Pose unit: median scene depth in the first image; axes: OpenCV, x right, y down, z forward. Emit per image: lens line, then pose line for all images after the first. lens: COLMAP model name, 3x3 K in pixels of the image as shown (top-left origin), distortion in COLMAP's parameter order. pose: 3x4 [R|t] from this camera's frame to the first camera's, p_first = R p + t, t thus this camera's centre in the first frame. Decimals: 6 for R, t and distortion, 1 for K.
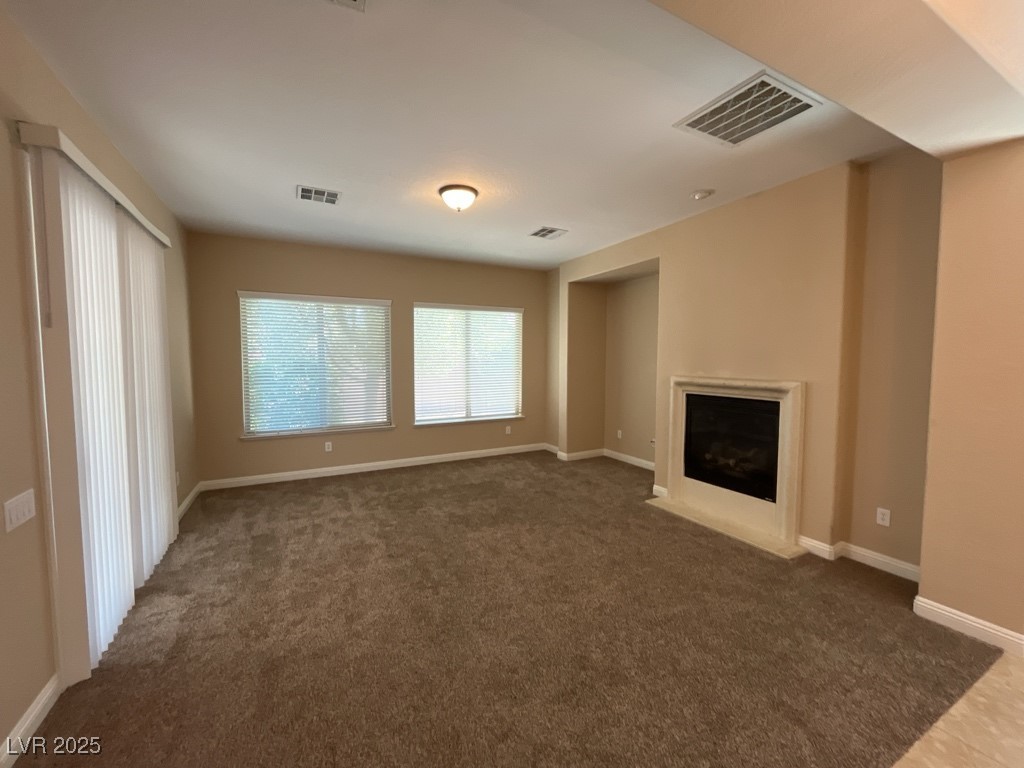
lens RADIAL K [[418.4, 0, 514.2], [0, 418.4, 382.1], [0, 0, 1]] dist [-0.002820, 0.000088]
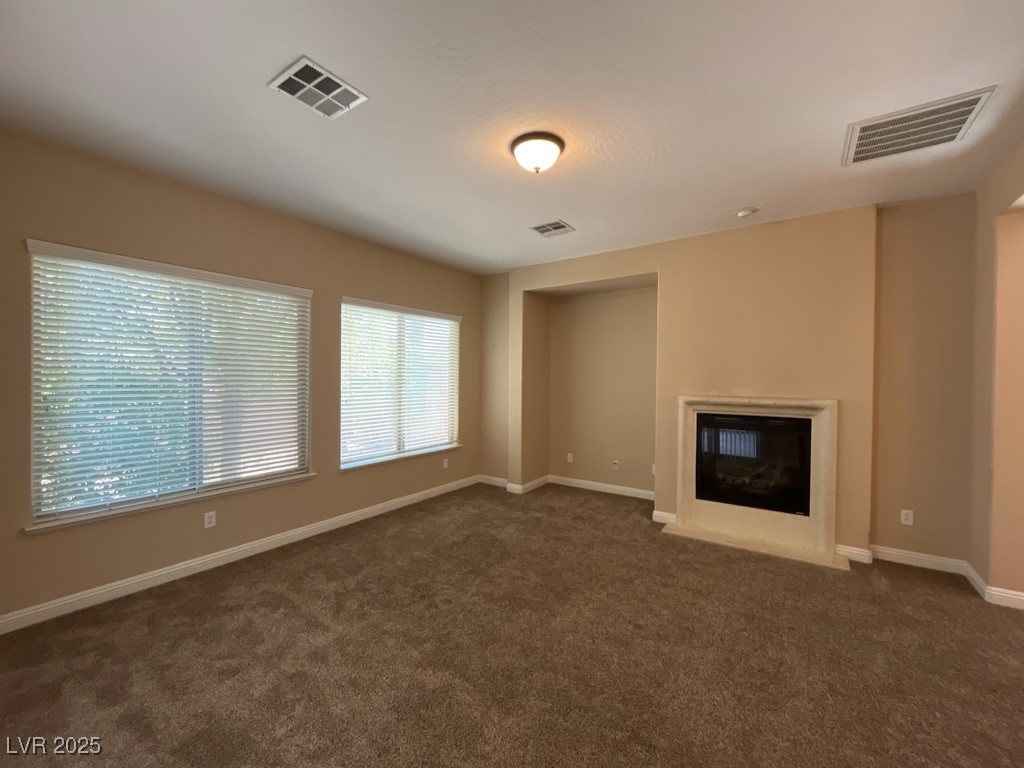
lens RADIAL K [[418.4, 0, 515.2], [0, 418.4, 382.0], [0, 0, 1]] dist [-0.002820, 0.000088]
pose [[0.890496, 0.000319, 0.454991, -0.406097], [0.019380, 0.999066, -0.038630, -0.015539], [-0.454578, 0.043217, 0.889658, 0.317265]]
